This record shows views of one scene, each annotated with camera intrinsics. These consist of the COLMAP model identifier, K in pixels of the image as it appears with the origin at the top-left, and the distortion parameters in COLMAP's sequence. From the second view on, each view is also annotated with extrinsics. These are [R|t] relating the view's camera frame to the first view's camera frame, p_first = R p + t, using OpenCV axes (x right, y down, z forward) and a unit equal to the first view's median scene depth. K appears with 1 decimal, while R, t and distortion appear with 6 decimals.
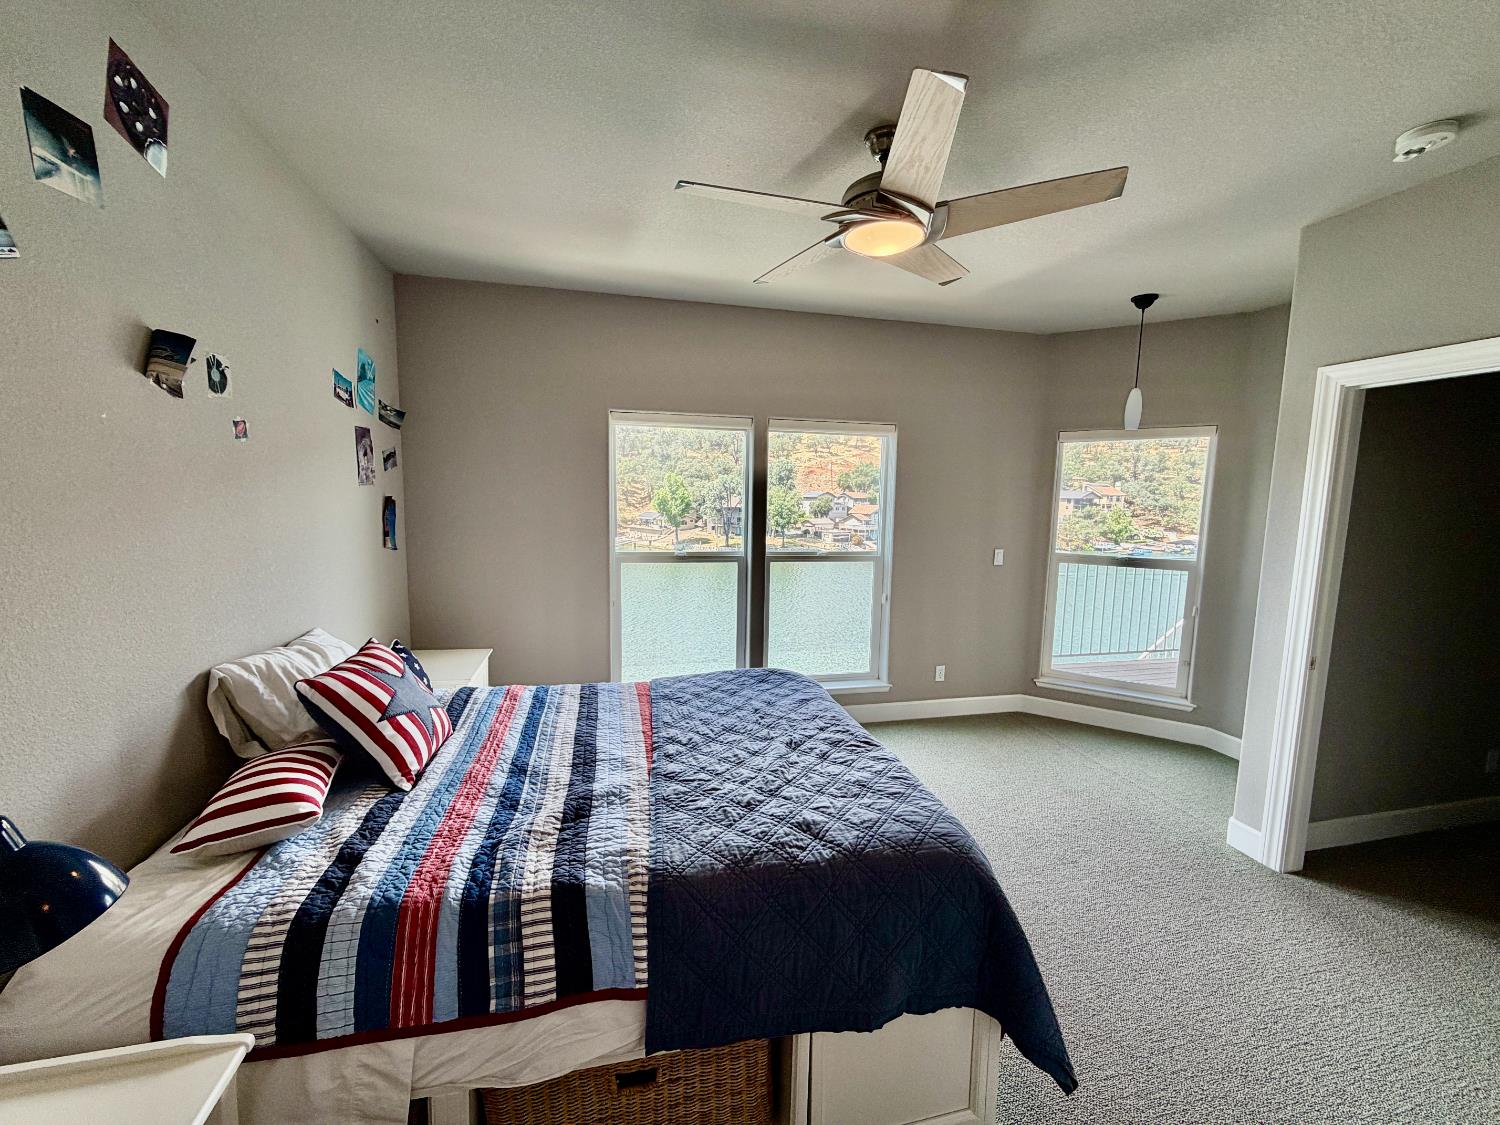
lens RADIAL K [[601.8, 0, 746.7], [0, 601.8, 561.9], [0, 0, 1]] dist [0.000300, -0.000090]
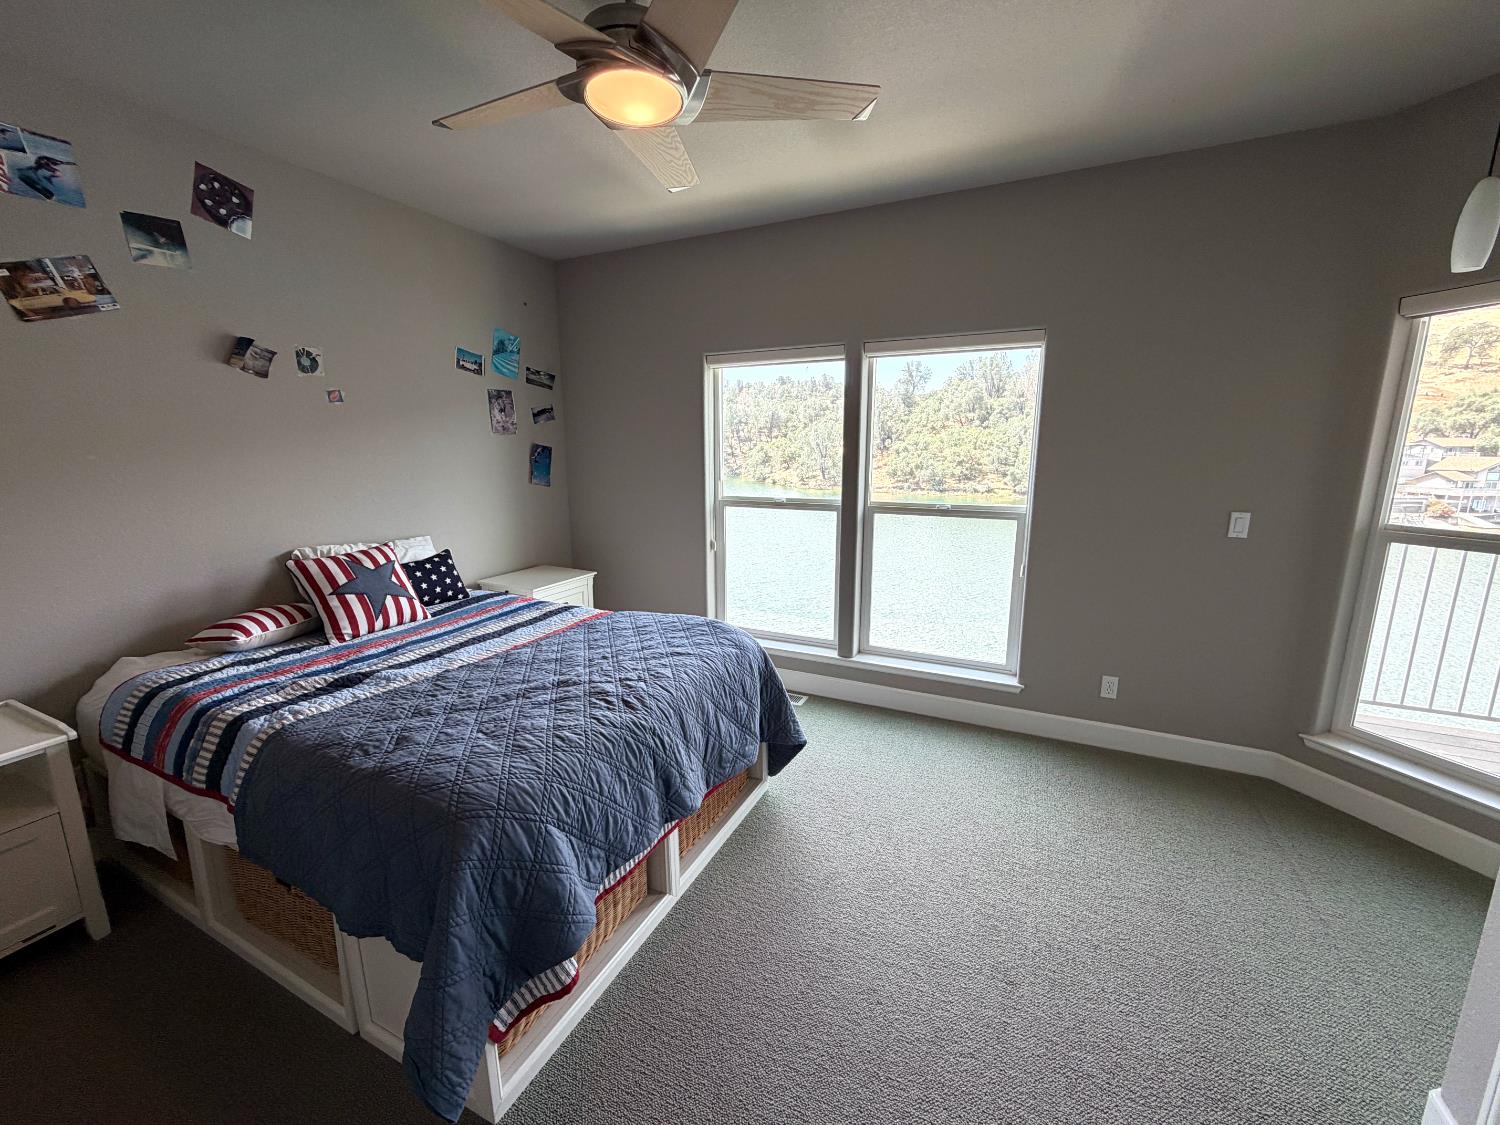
lens RADIAL K [[601.8, 0, 746.7], [0, 601.8, 561.9], [0, 0, 1]] dist [0.000300, -0.000090]
pose [[0.775214, 0.098573, -0.623960, 0.887495], [-0.053382, 0.994439, 0.090780, 0.001778], [0.629439, -0.037066, 0.776165, 0.430114]]
